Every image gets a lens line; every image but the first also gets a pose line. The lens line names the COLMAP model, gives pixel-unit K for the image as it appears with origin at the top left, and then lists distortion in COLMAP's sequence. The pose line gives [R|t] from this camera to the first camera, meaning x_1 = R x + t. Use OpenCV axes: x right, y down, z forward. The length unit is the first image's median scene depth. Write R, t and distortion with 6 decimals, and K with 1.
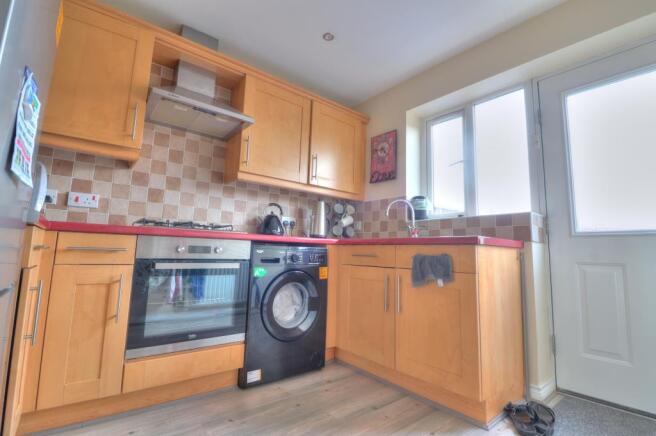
lens RADIAL K [[304.6, 0, 328.6], [0, 304.6, 218.0], [0, 0, 1]] dist [-0.000973, -0.001398]
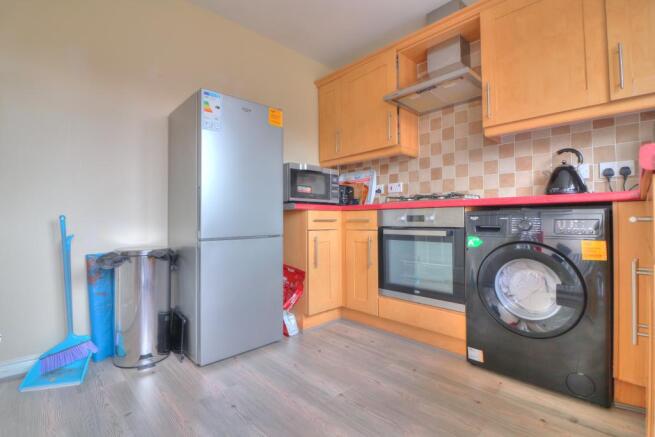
lens RADIAL K [[304.1, 0, 327.6], [0, 304.1, 217.6], [0, 0, 1]] dist [-0.000973, -0.001398]
pose [[0.098989, -0.035312, -0.994462, 0.595186], [0.122783, 0.992167, -0.023009, 0.075319], [0.987485, -0.119825, 0.102549, 0.490146]]
